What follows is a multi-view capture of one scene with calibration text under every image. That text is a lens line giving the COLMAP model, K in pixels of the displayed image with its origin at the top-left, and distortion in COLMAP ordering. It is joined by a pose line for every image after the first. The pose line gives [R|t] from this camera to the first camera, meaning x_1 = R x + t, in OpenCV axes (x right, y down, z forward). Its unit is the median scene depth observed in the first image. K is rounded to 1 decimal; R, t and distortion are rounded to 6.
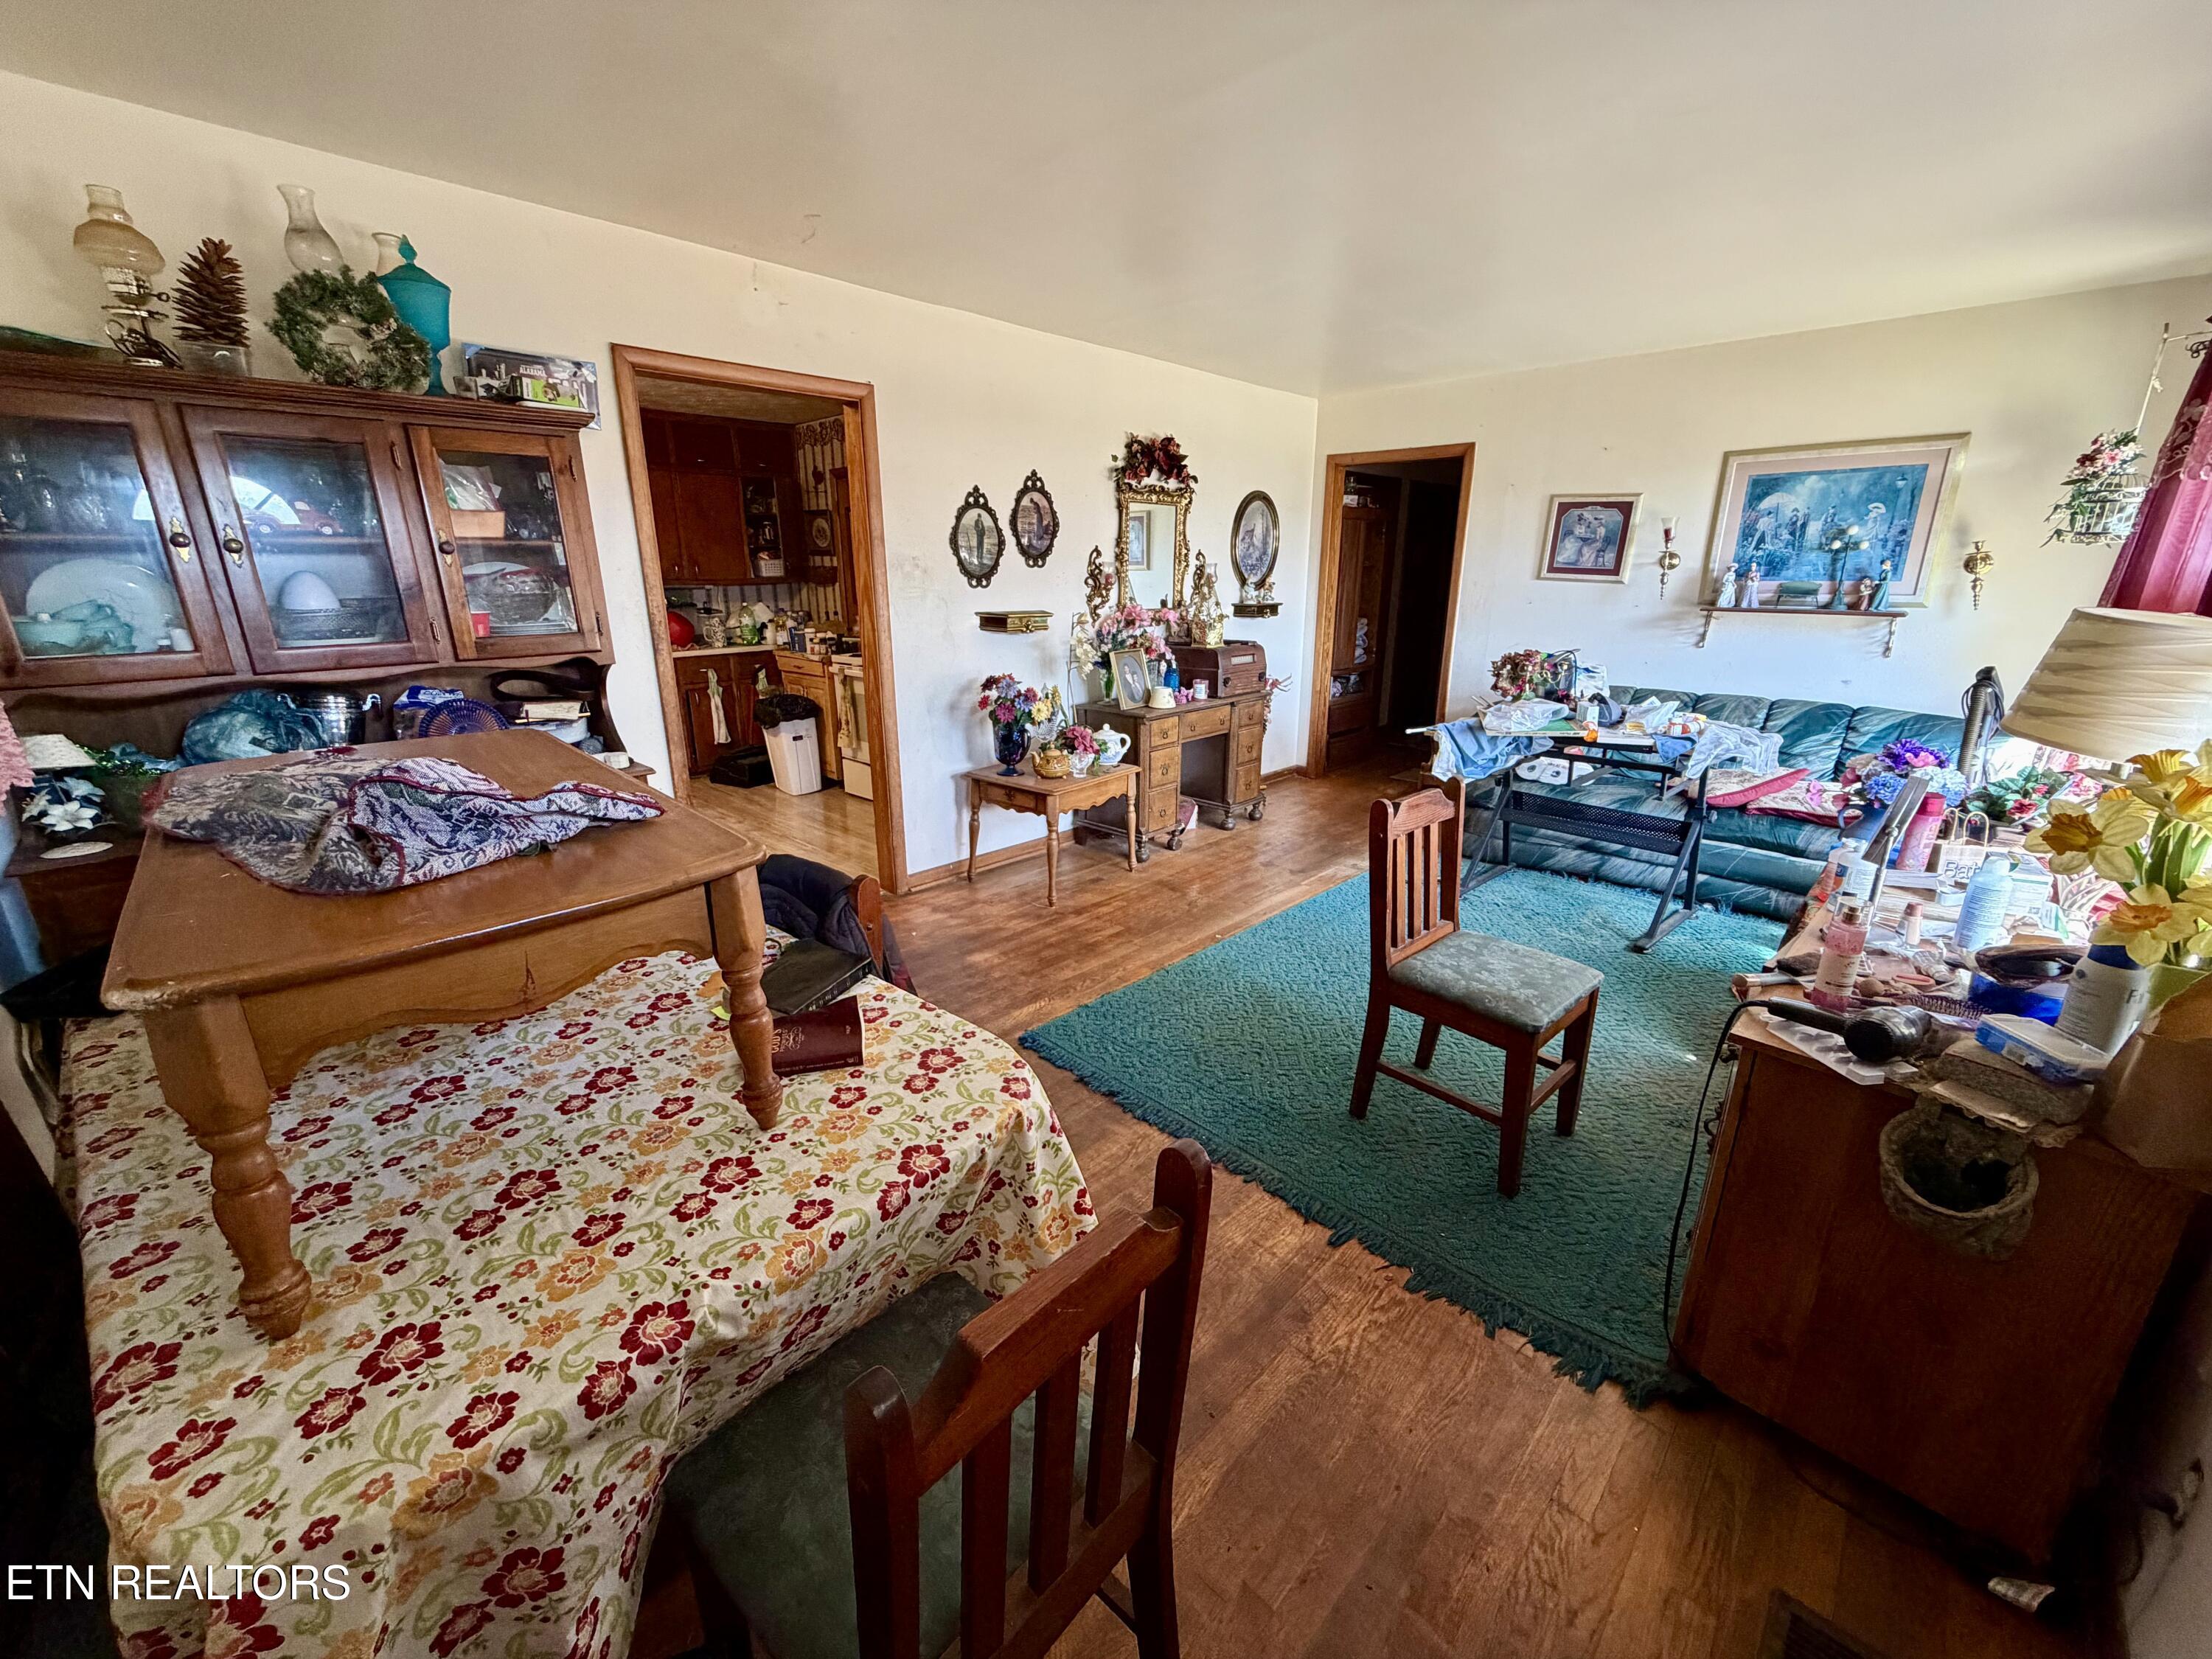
lens RADIAL K [[876.3, 0, 1102.2], [0, 876.3, 832.4], [0, 0, 1]] dist [-0.001857, 0.000370]
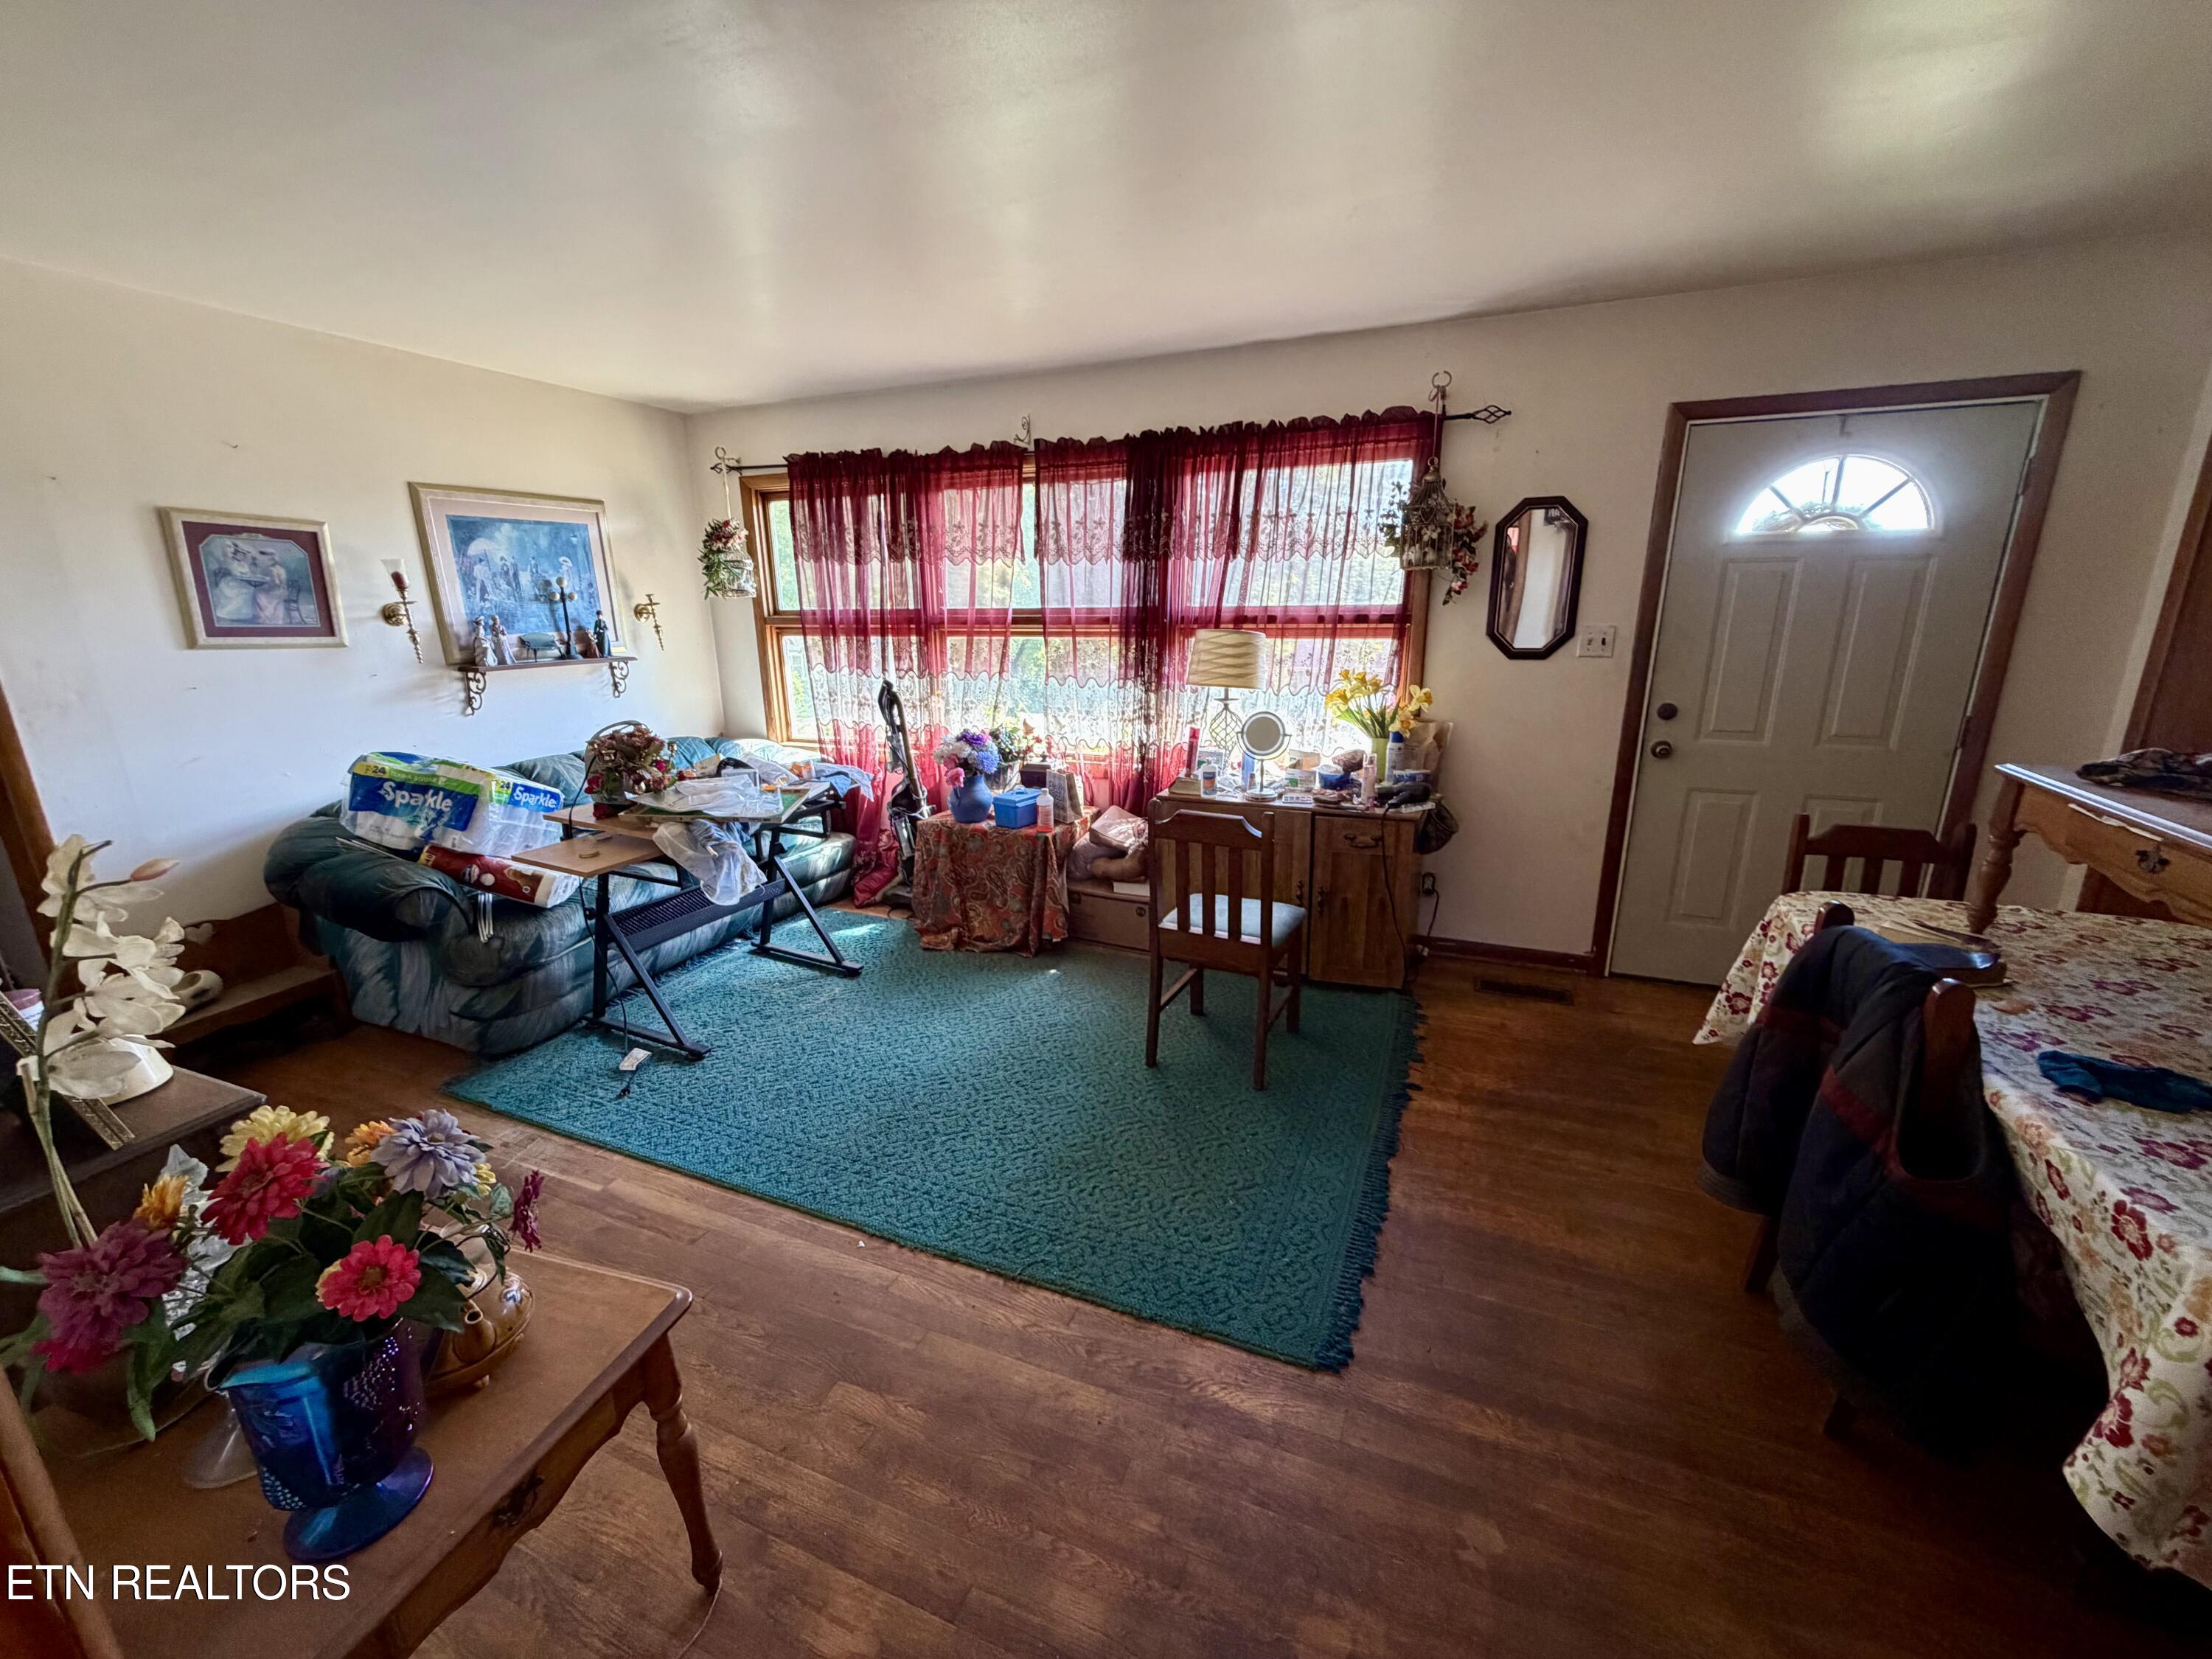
lens RADIAL K [[876.3, 0, 1099.7], [0, 876.3, 822.2], [0, 0, 1]] dist [-0.001857, 0.000370]
pose [[-0.360904, -0.226810, 0.904603, -0.256699], [0.283302, 0.897475, 0.338050, -0.188280], [-0.888531, 0.378280, -0.259646, 0.586324]]
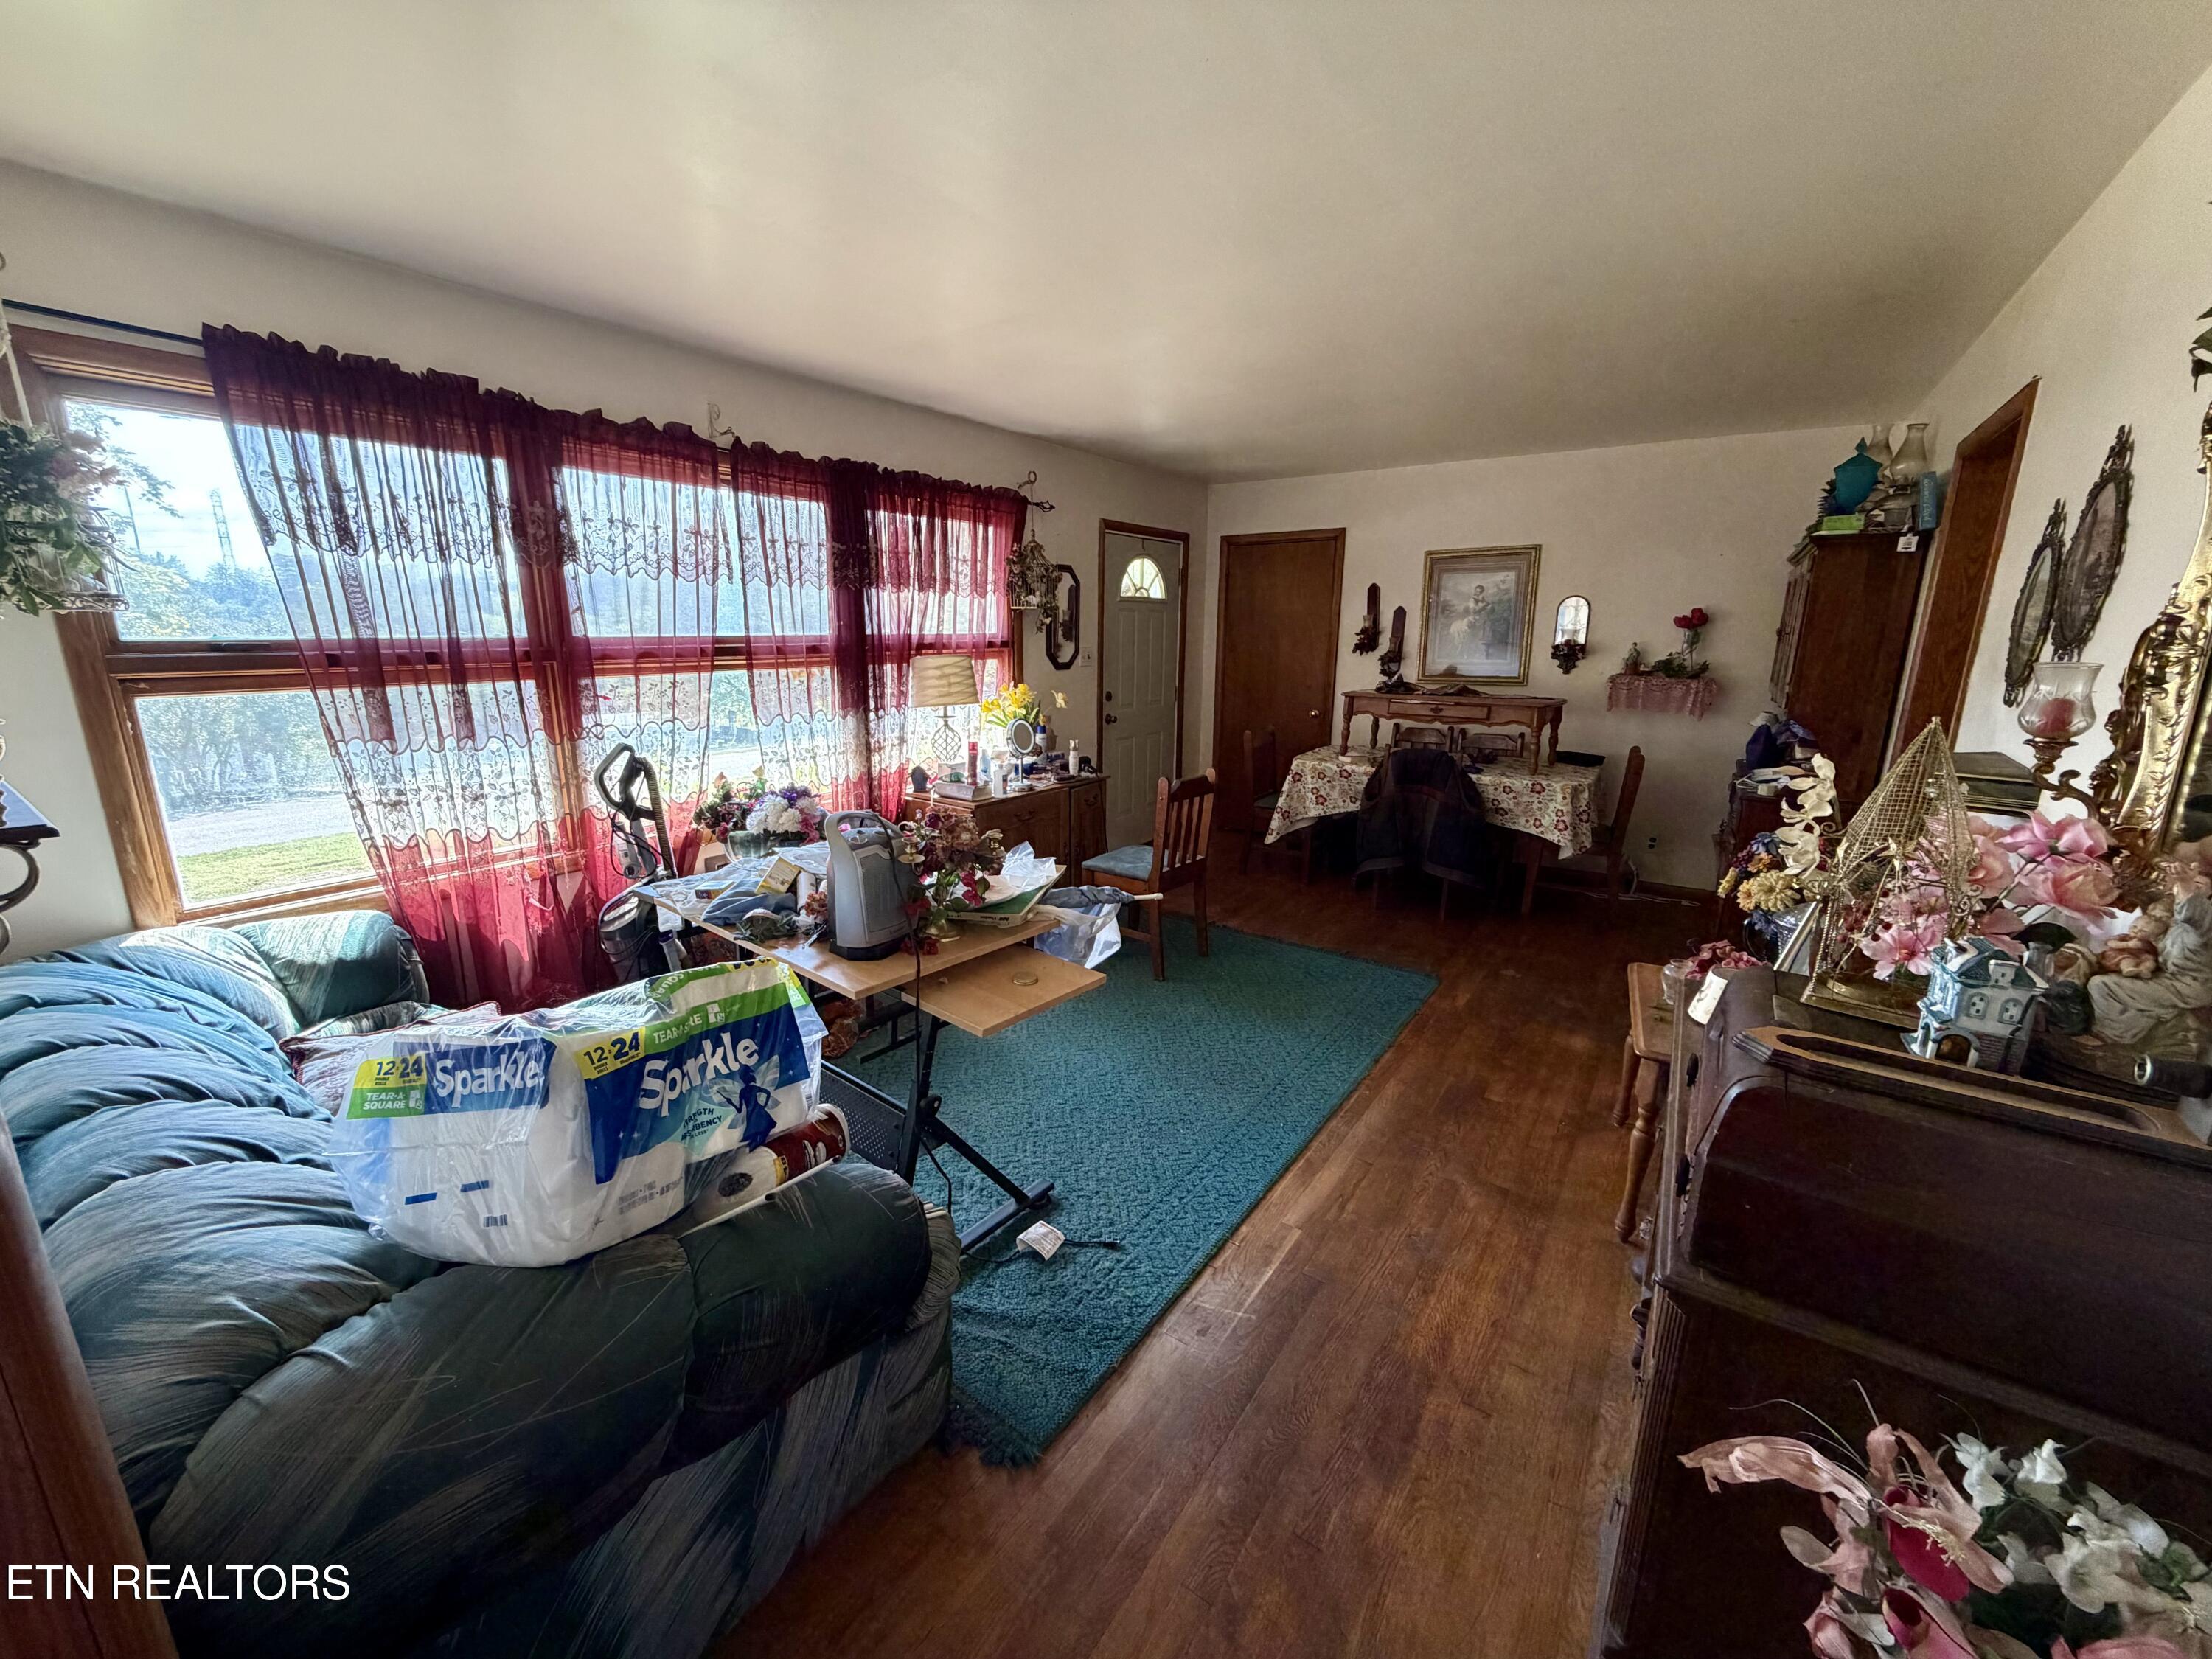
lens RADIAL K [[876.3, 0, 1111.7], [0, 876.3, 822.4], [0, 0, 1]] dist [-0.001857, 0.000370]
pose [[-0.988172, 0.026761, -0.150997, 0.316057], [-0.051717, 0.868814, 0.492431, -0.318564], [0.144366, 0.494415, -0.857153, 1.003051]]
